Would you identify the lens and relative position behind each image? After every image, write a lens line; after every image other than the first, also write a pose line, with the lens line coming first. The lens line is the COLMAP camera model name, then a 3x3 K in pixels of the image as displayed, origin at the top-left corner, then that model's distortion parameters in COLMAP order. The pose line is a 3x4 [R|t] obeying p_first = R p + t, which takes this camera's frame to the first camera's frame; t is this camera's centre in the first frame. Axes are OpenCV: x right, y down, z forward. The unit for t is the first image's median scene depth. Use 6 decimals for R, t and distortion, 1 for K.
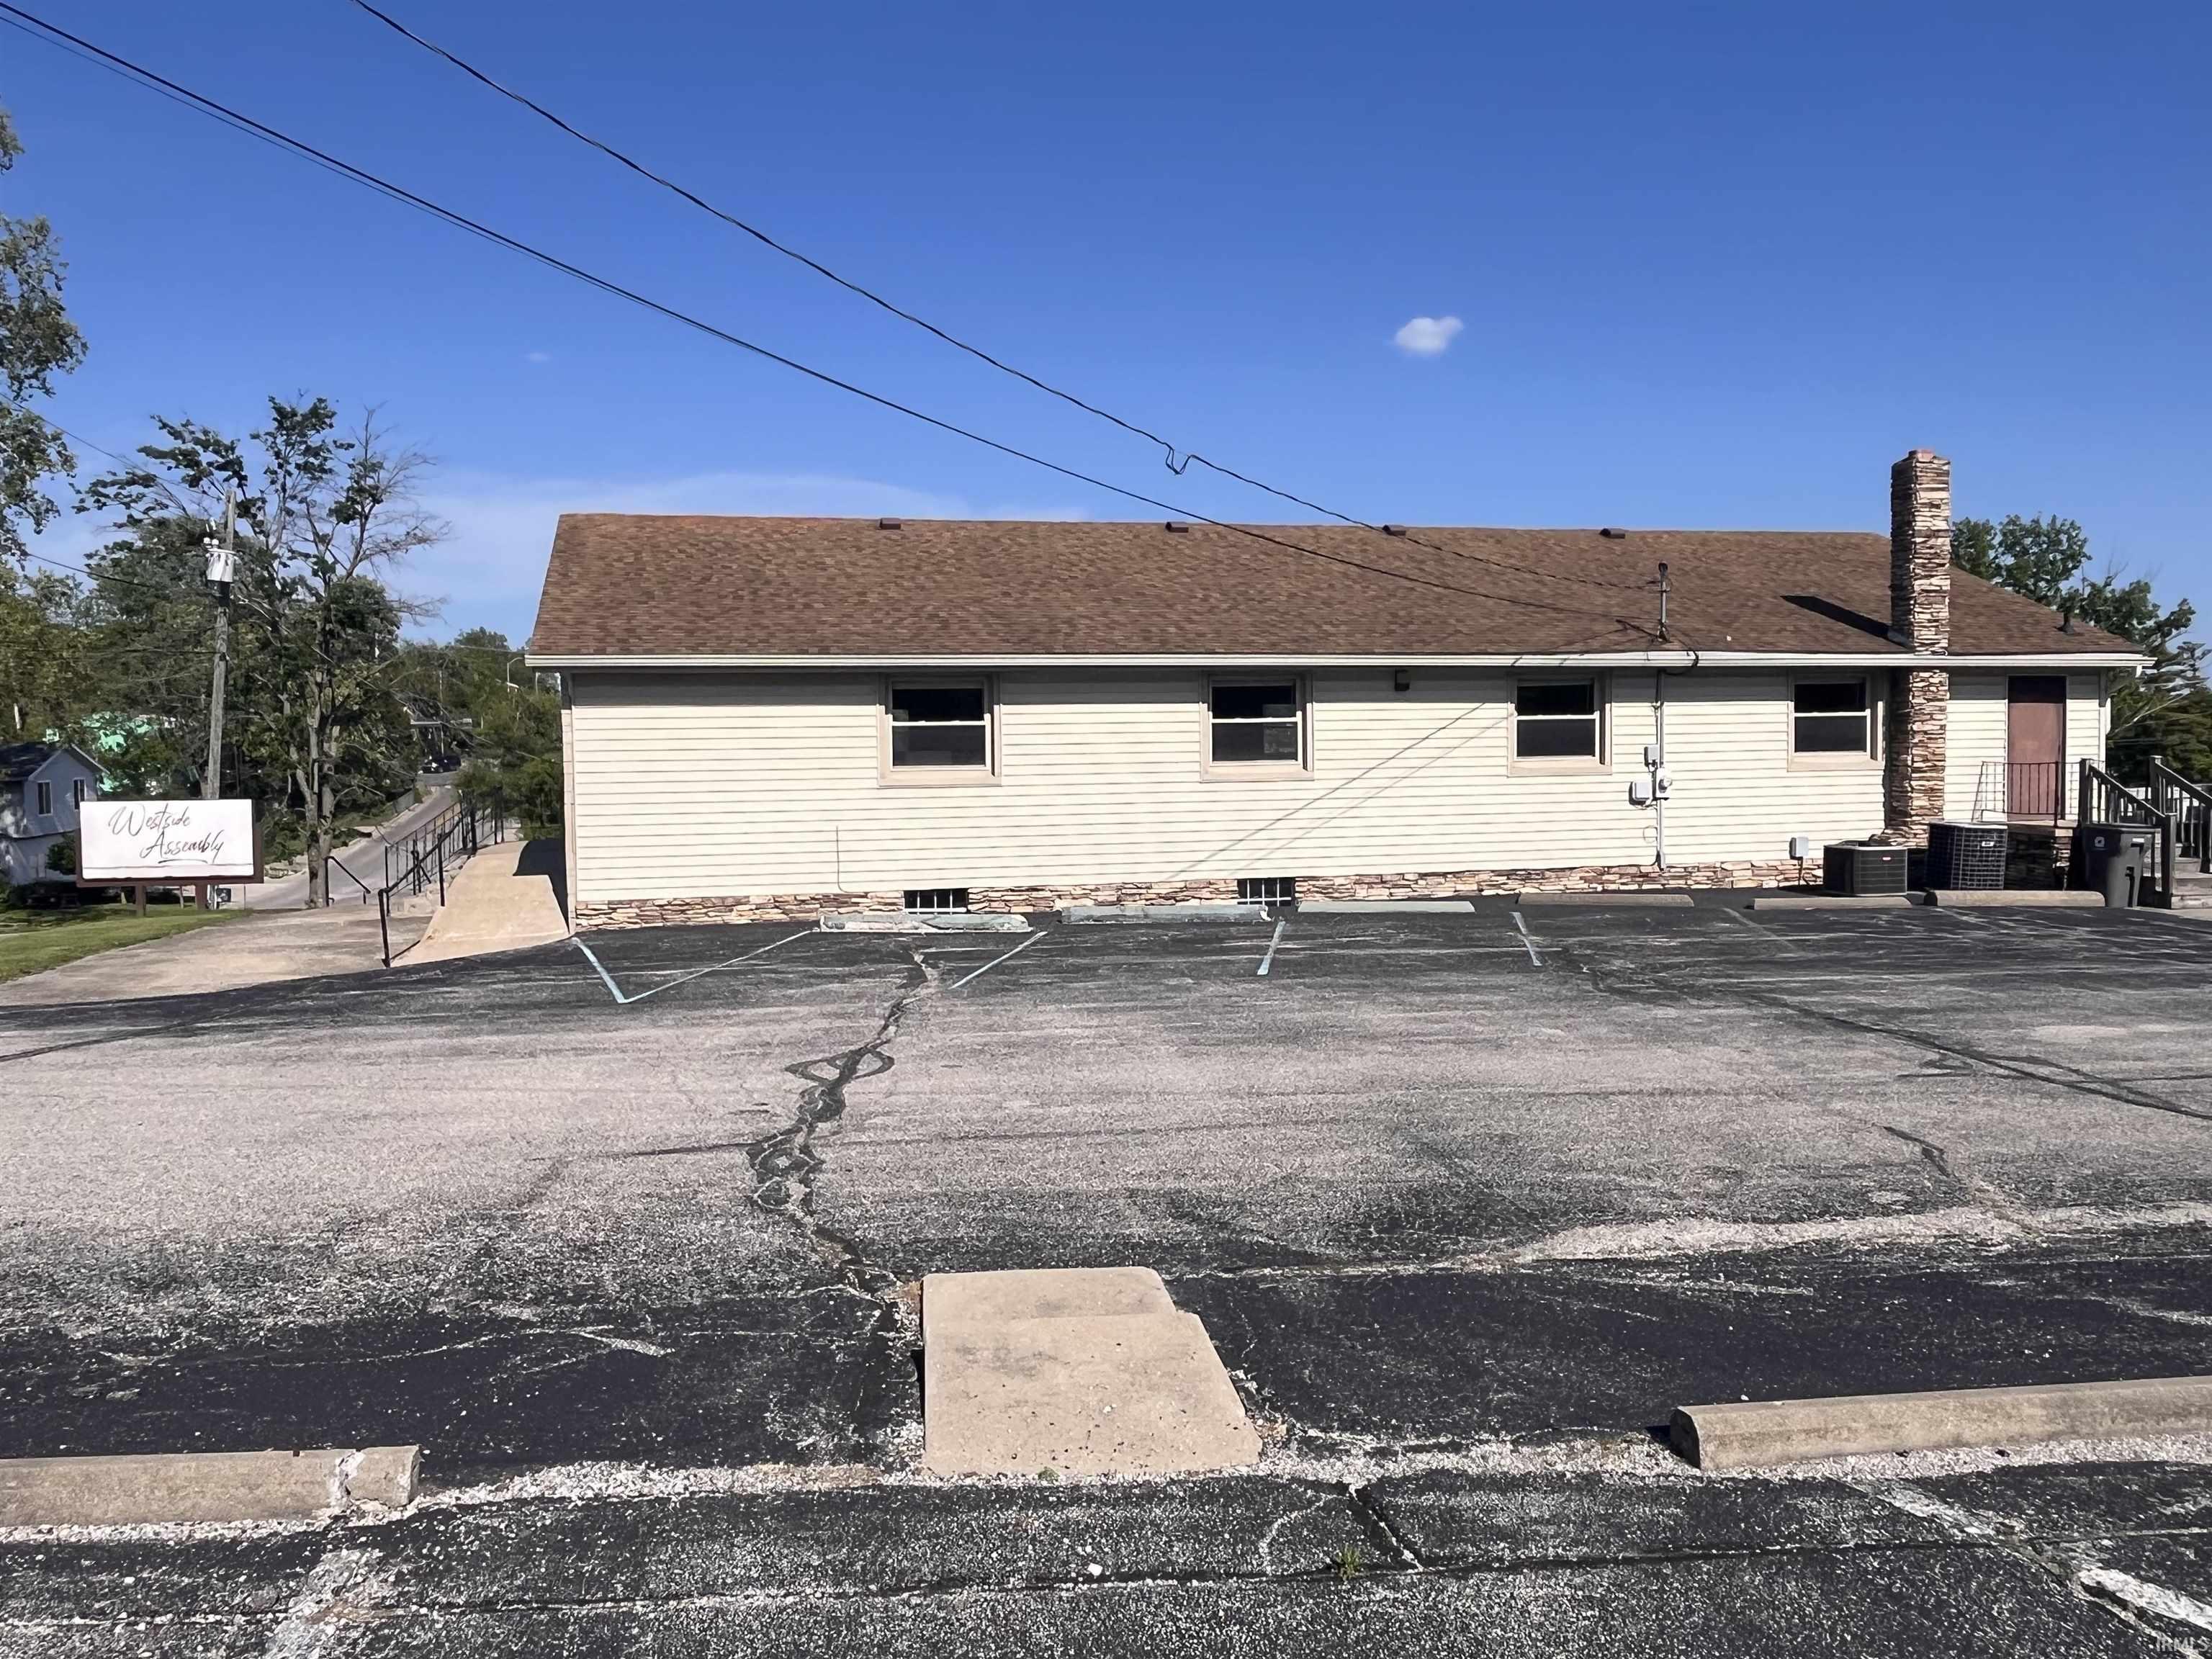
lens RADIAL K [[1558.5, 0, 1106.0], [0, 1558.5, 829.5], [0, 0, 1]] dist [0.007643, 0.000053]
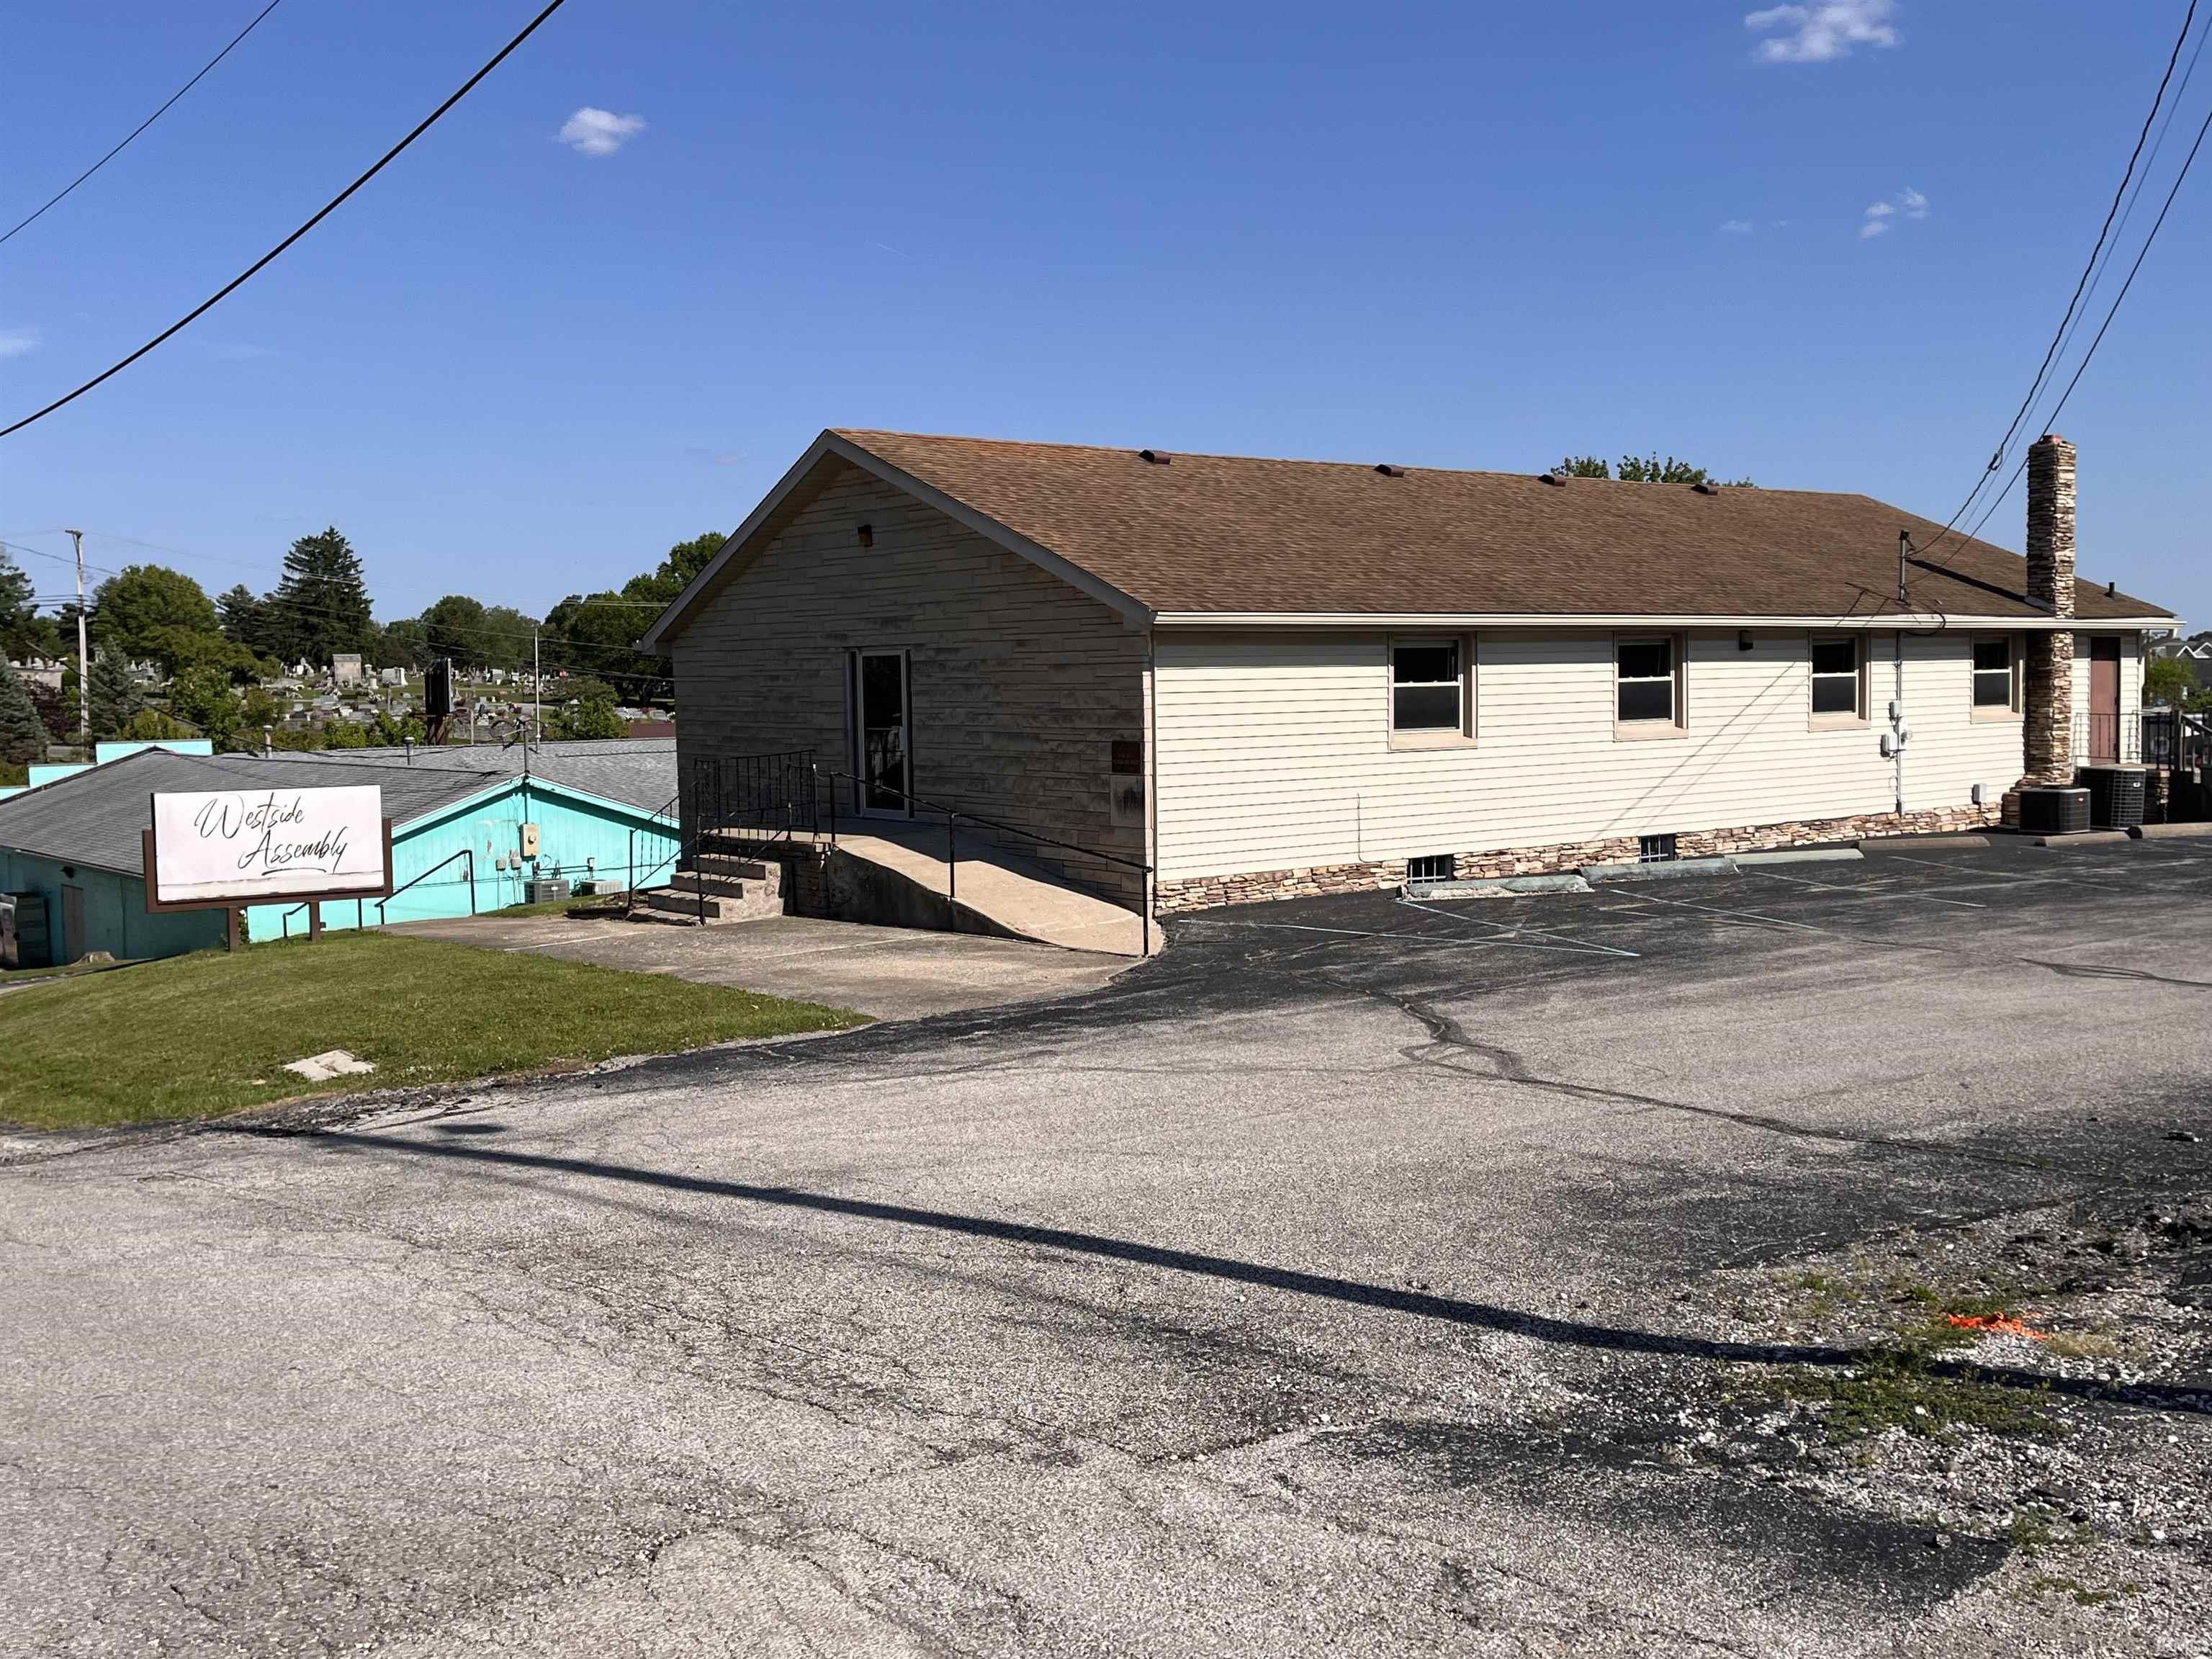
lens RADIAL K [[2125.8, 0, 1106.0], [0, 2125.8, 829.5], [0, 0, 1]] dist [0.049287, -0.013030]
pose [[0.899994, -0.032796, 0.434668, -0.780688], [0.029630, 0.999462, 0.014061, -0.002439], [-0.434895, 0.000224, 0.900481, -0.090144]]
